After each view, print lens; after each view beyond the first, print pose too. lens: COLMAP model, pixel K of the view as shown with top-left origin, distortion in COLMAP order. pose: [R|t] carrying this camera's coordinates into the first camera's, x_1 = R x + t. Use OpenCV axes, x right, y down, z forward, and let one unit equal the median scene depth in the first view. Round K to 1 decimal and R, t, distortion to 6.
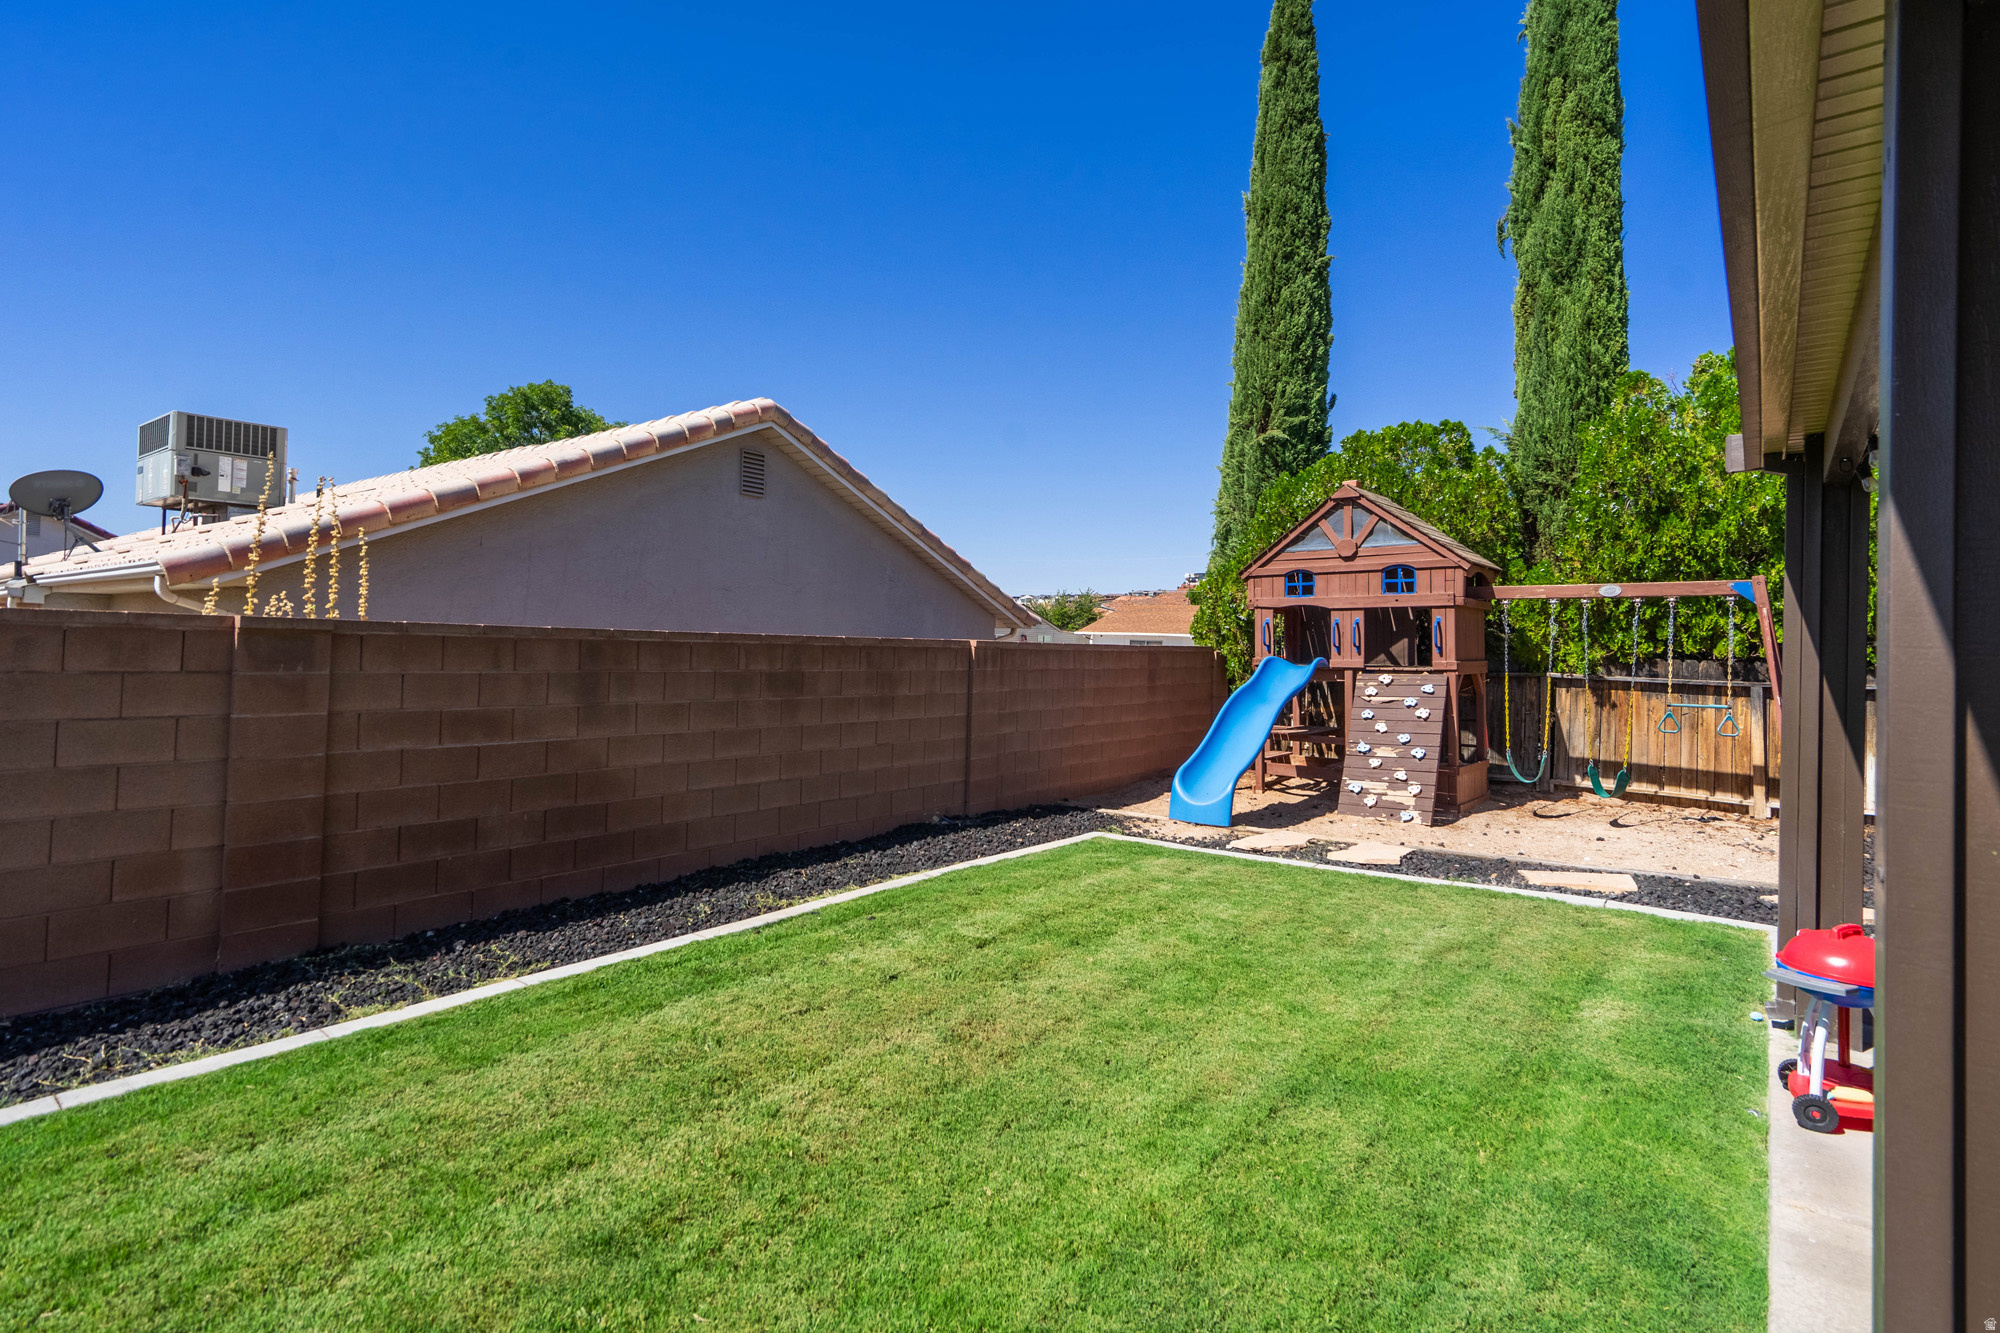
lens RADIAL K [[998.1, 0, 992.2], [0, 998.1, 646.3], [0, 0, 1]] dist [0.001461, 0.000219]
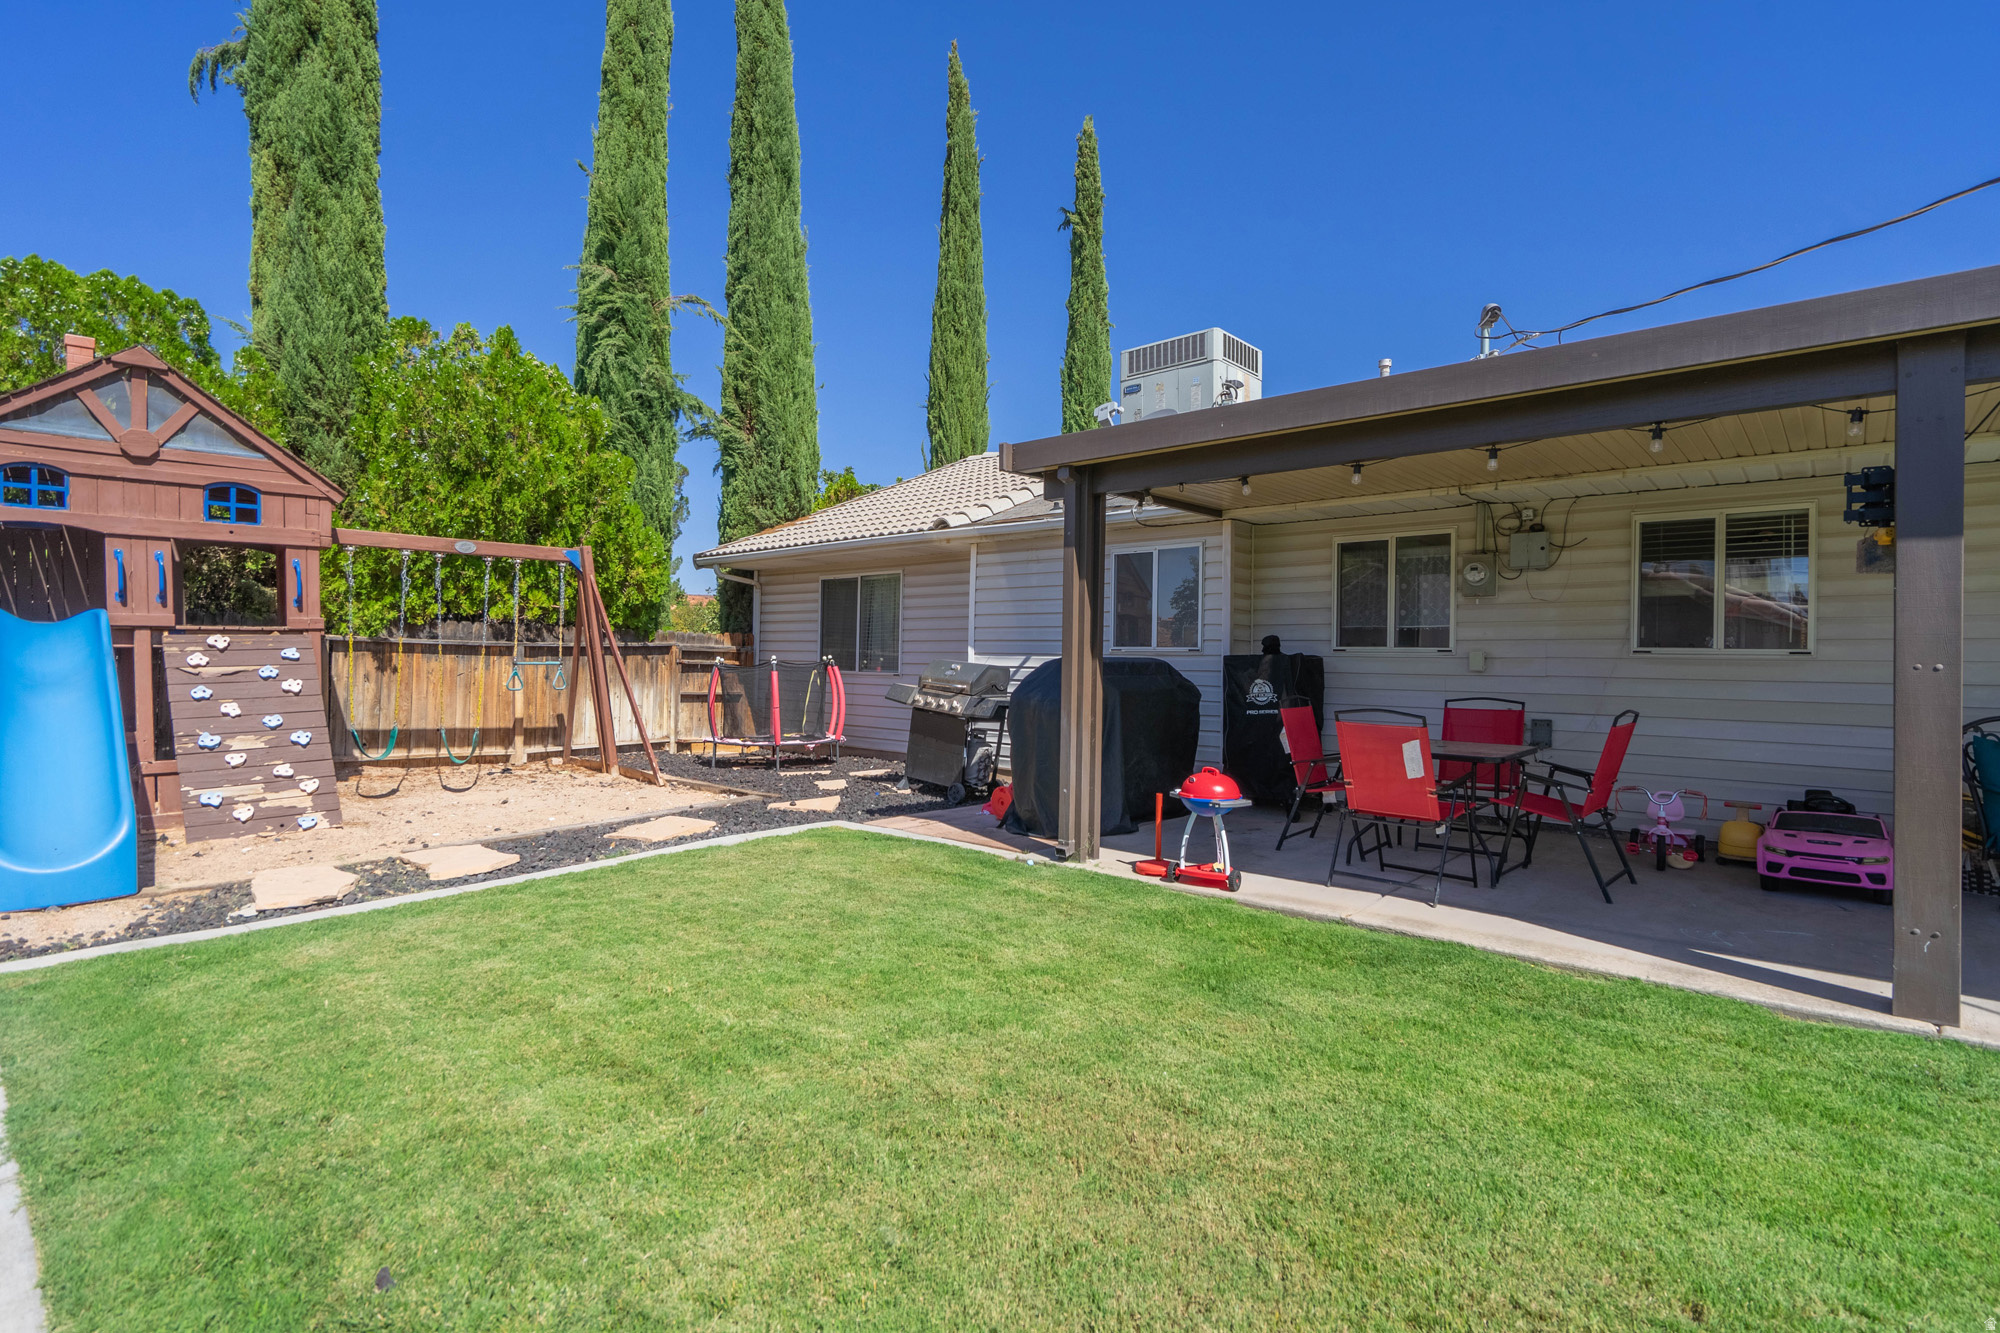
lens RADIAL K [[938.0, 0, 1000.0], [0, 938.0, 666.5], [0, 0, 1]] dist [-0.001046, -0.000044]
pose [[0.071966, -0.033882, 0.996831, -0.224696], [-0.013286, 0.999302, 0.034925, 0.019271], [-0.997319, -0.015757, 0.071466, 0.389496]]
